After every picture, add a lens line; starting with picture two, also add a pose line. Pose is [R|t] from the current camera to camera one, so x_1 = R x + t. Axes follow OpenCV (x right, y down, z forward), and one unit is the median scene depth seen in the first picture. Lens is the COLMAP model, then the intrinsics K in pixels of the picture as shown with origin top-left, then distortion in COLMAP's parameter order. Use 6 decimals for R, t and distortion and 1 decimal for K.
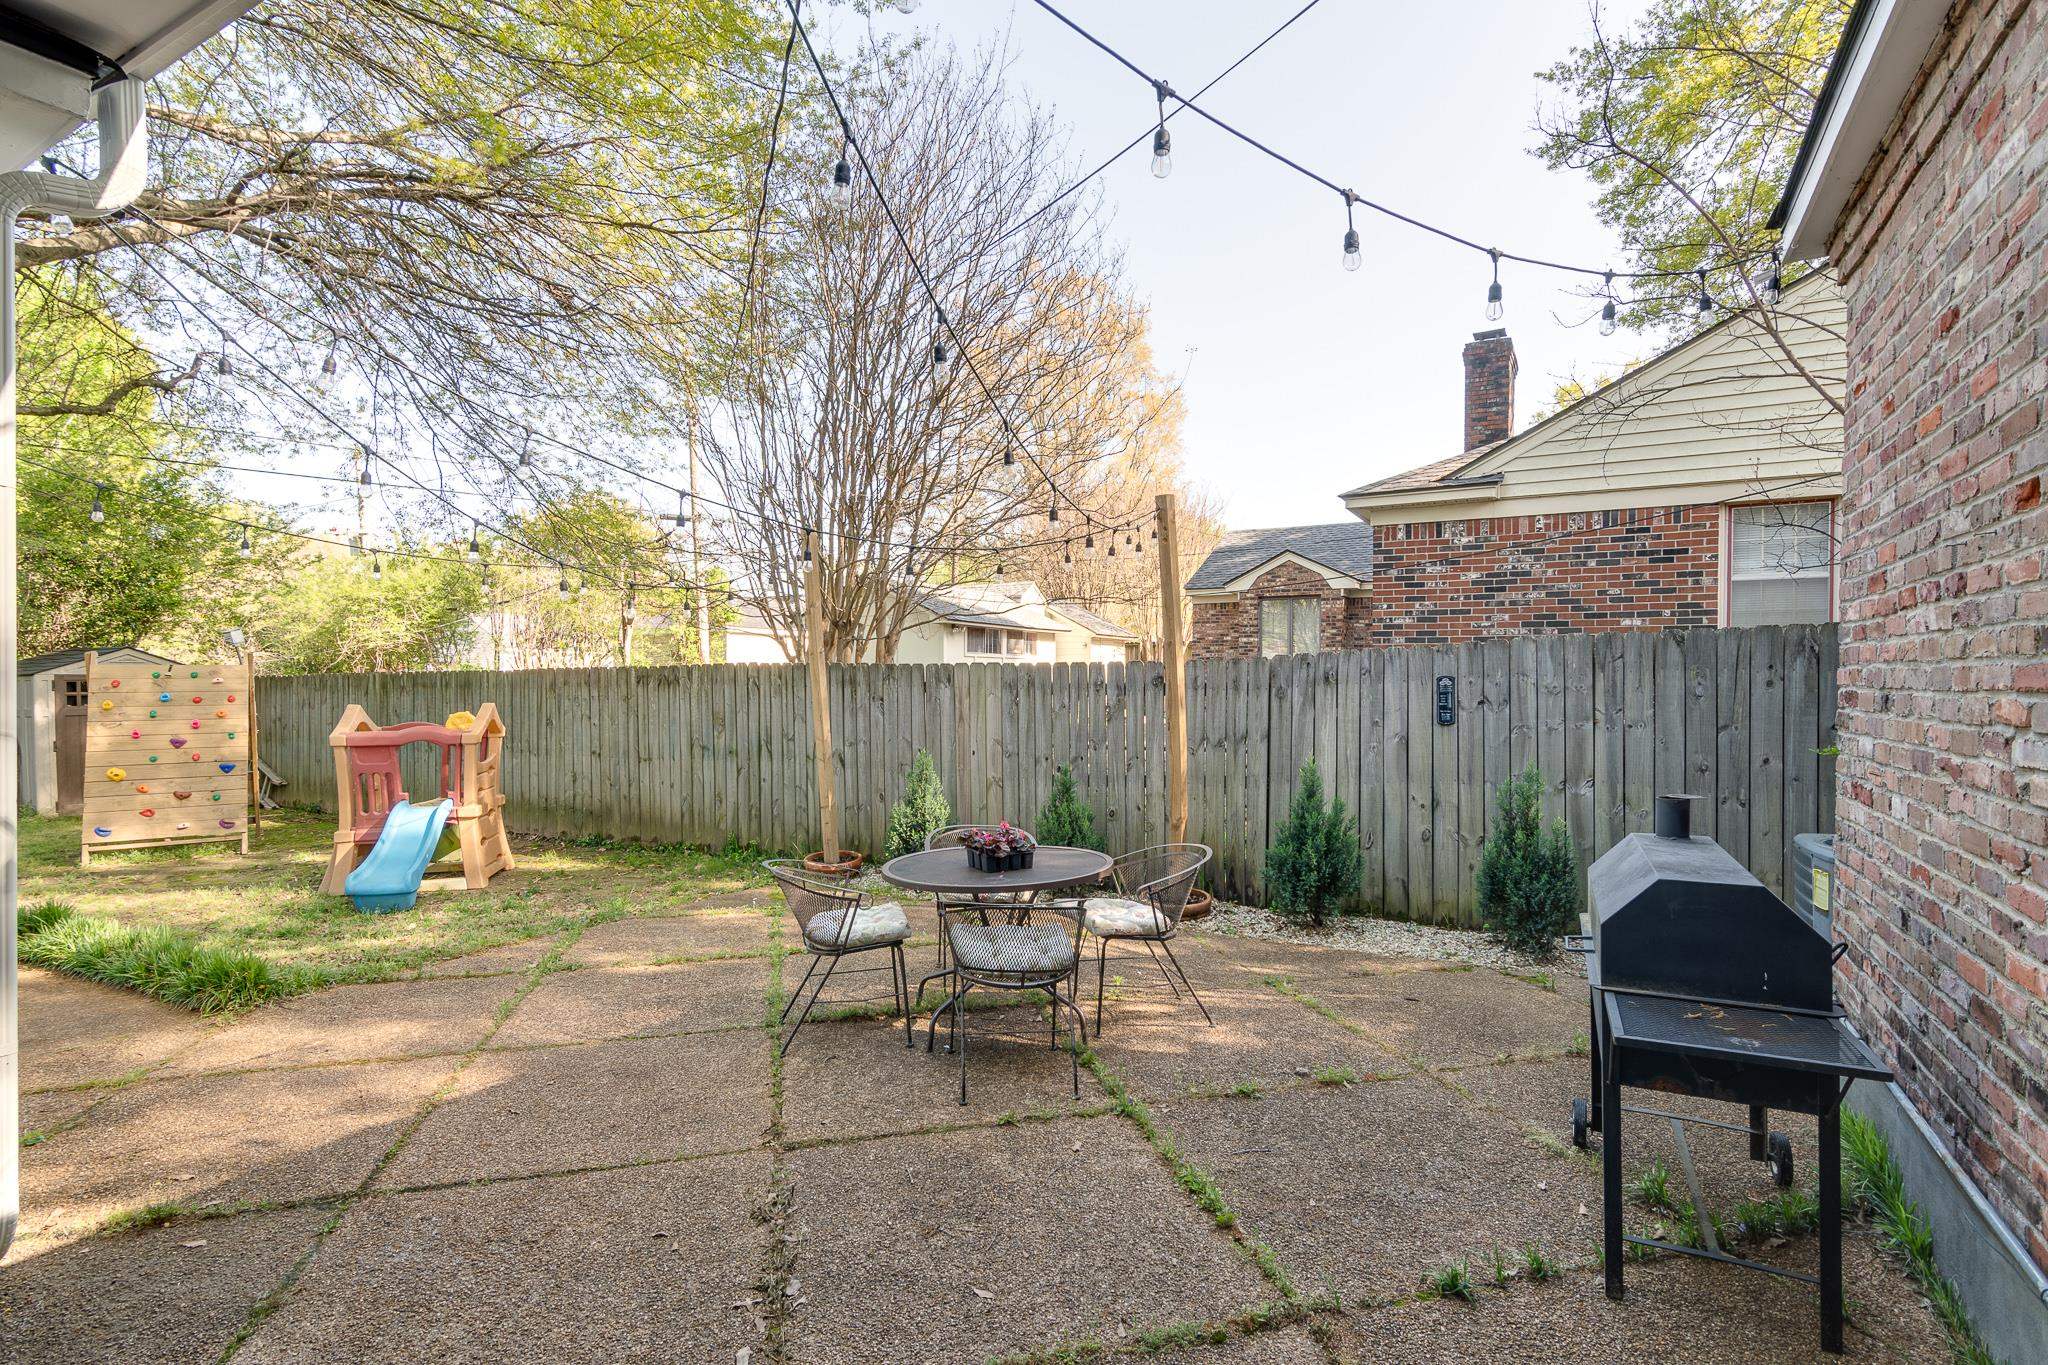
lens RADIAL K [[1010.1, 0, 1024.0], [0, 1010.1, 682.5], [0, 0, 1]] dist [0.002488, -0.000129]
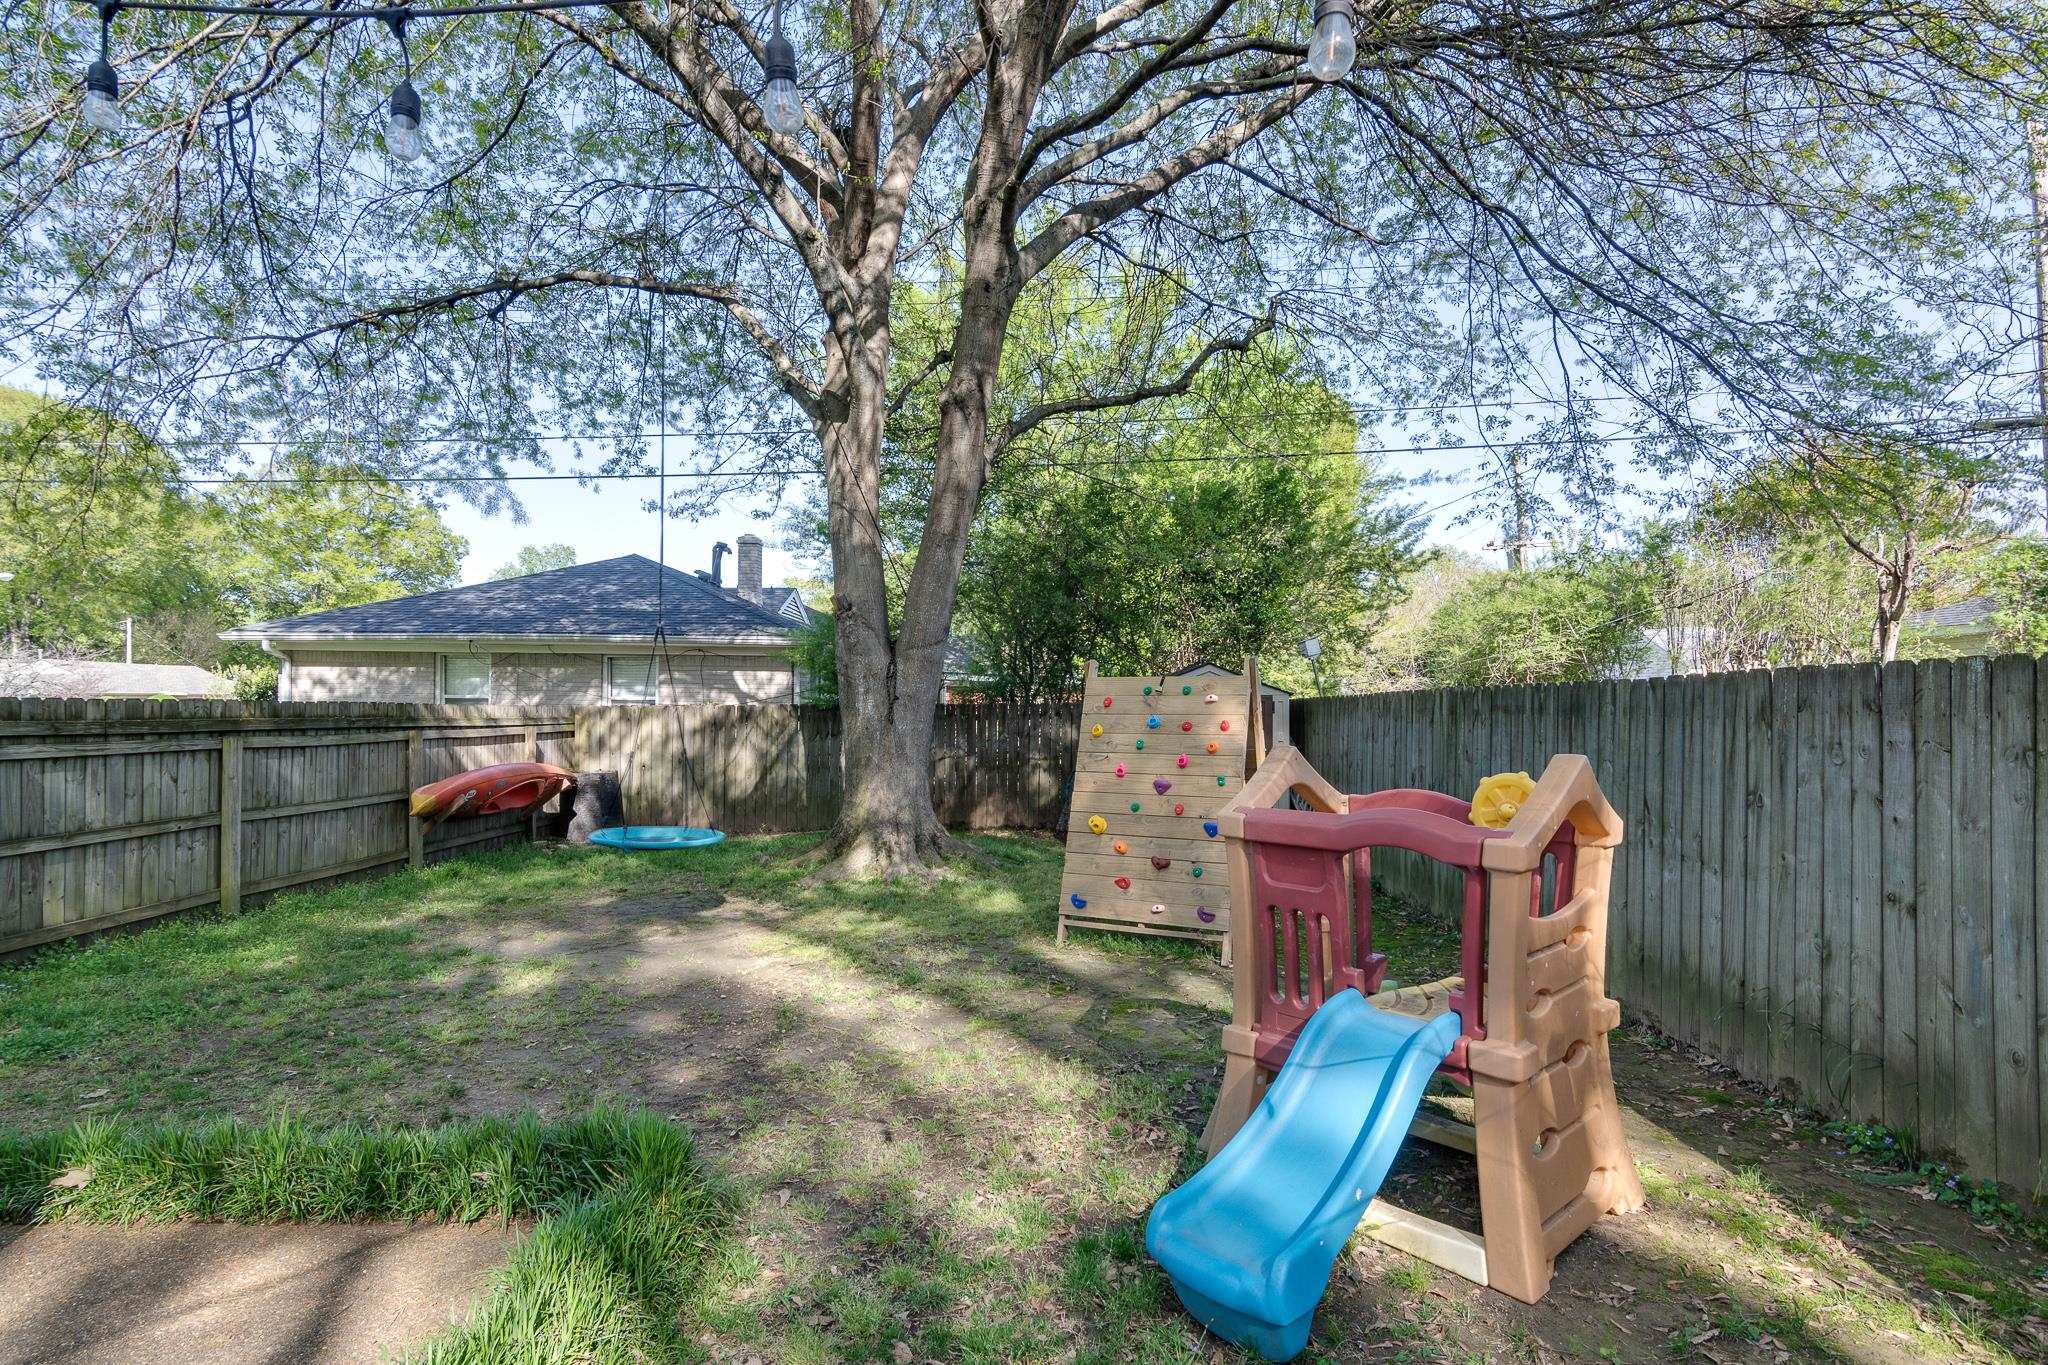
lens RADIAL K [[1007.0, 0, 1024.1], [0, 1007.0, 712.7], [0, 0, 1]] dist [0.002229, 0.000552]
pose [[0.487688, 0.011915, -0.872937, -0.259231], [-0.011868, 0.999905, 0.007017, 0.004006], [0.872937, 0.006938, 0.487783, 0.545280]]
